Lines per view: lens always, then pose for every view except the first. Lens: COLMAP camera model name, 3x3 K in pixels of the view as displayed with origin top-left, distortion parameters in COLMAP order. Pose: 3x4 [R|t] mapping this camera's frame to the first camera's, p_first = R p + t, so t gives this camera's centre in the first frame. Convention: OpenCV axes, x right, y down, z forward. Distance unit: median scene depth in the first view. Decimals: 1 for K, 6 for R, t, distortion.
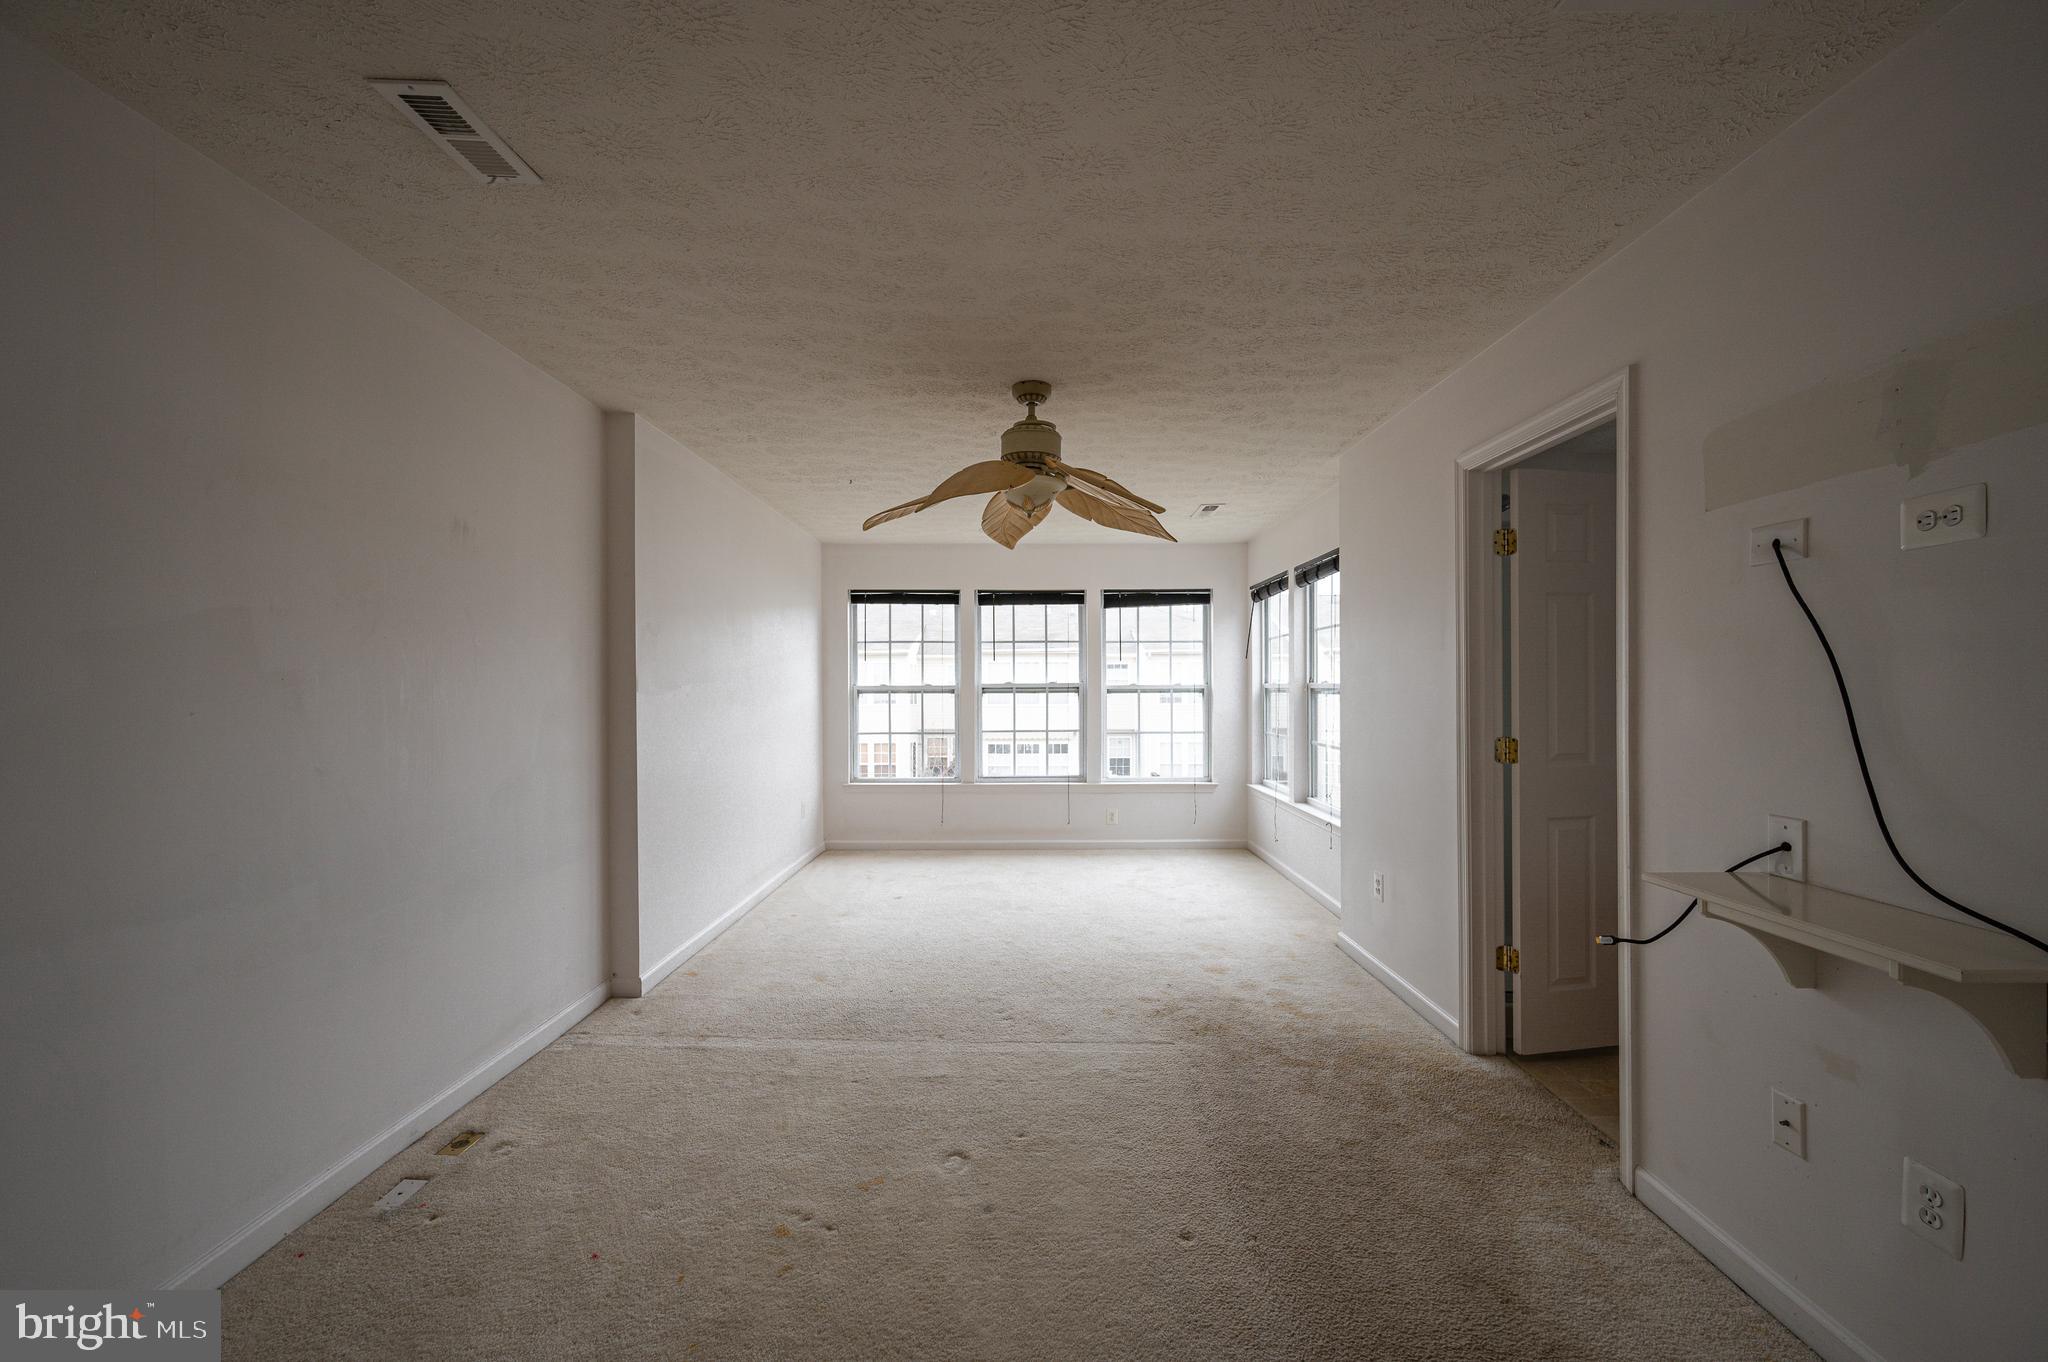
lens RADIAL K [[800.1, 0, 1028.8], [0, 800.1, 686.4], [0, 0, 1]] dist [-0.000165, -0.000099]
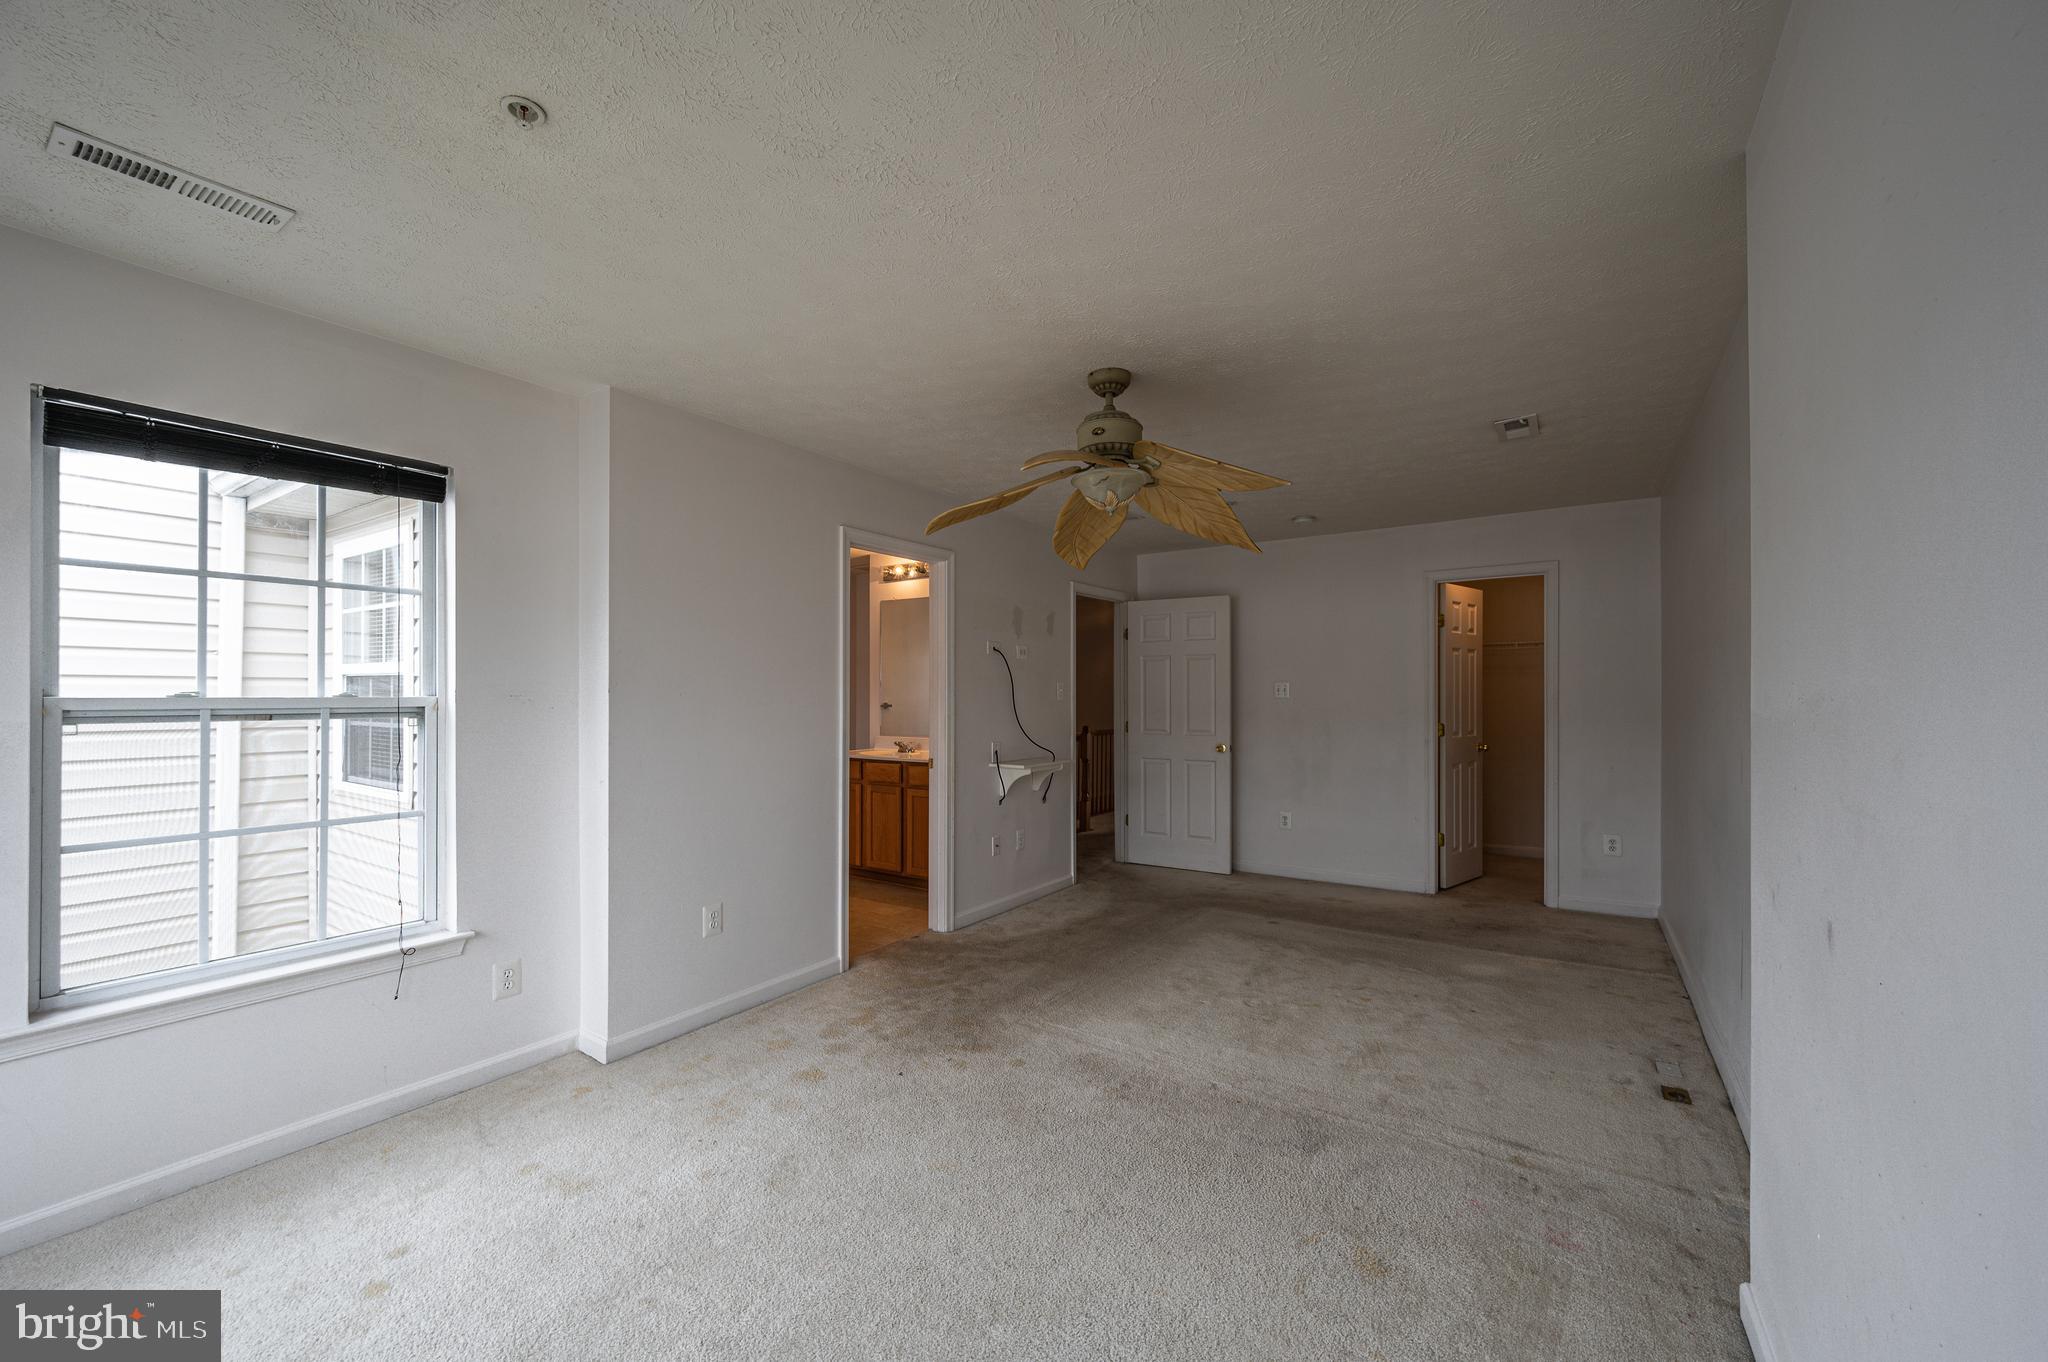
lens RADIAL K [[834.4, 0, 1019.8], [0, 834.4, 686.9], [0, 0, 1]] dist [0.000842, -0.000207]
pose [[-0.829989, 0.001231, 0.557778, -0.327095], [-0.002171, 0.999983, -0.005437, -0.008944], [-0.557775, -0.005724, -0.829972, 1.367264]]
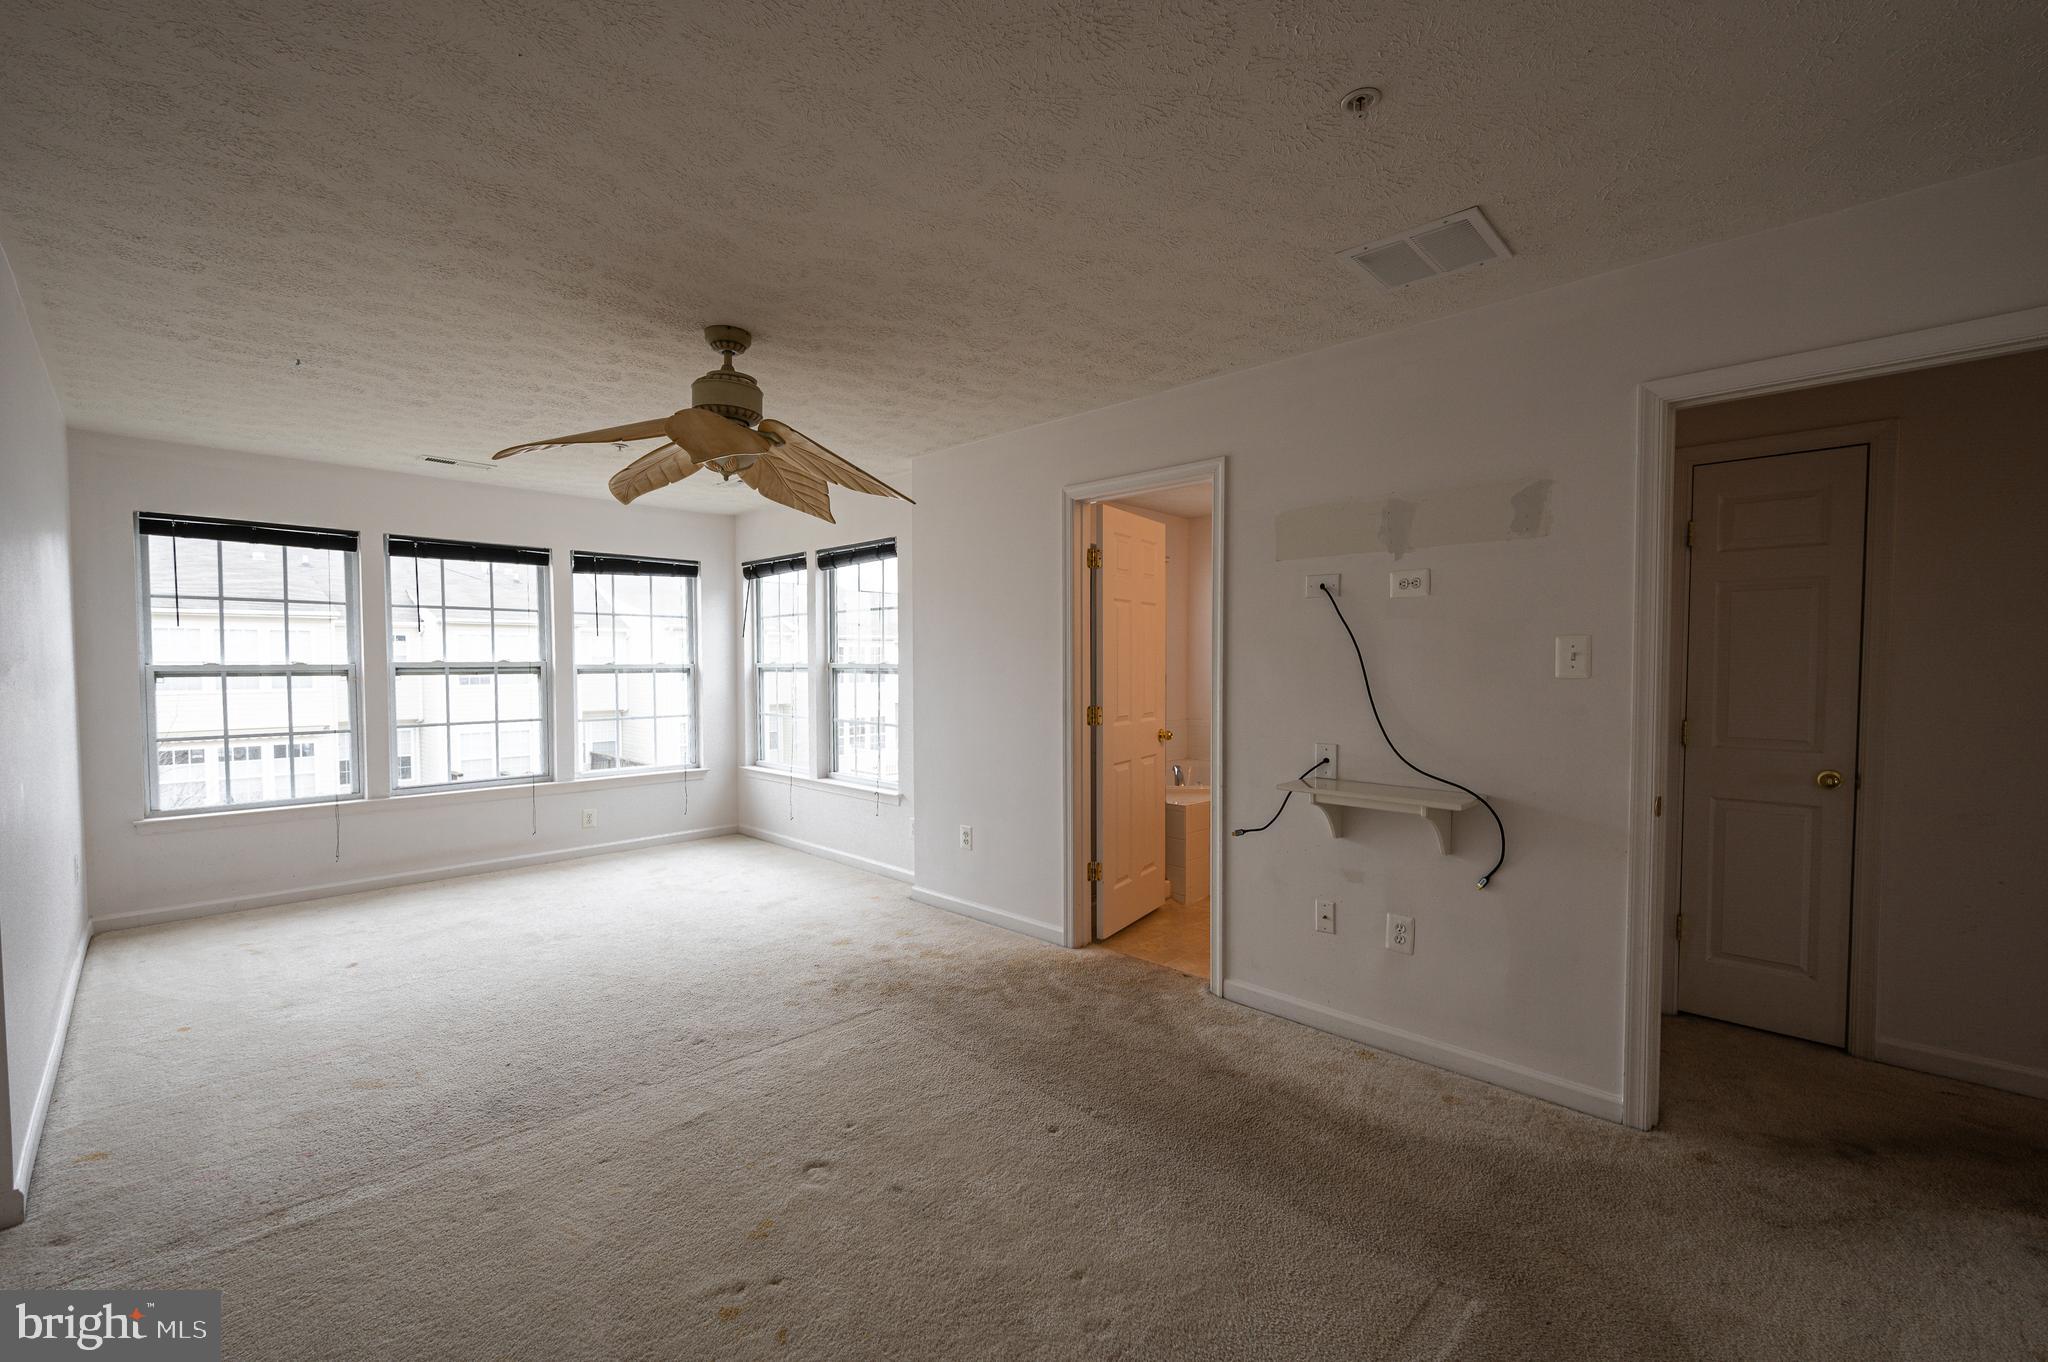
lens RADIAL K [[834.4, 0, 1019.8], [0, 834.4, 686.9], [0, 0, 1]] dist [0.000842, -0.000207]
pose [[0.703124, -0.018121, 0.710836, -0.319989], [-0.001450, 0.999637, 0.026918, -0.003511], [-0.711066, -0.019957, 0.702842, 0.076841]]
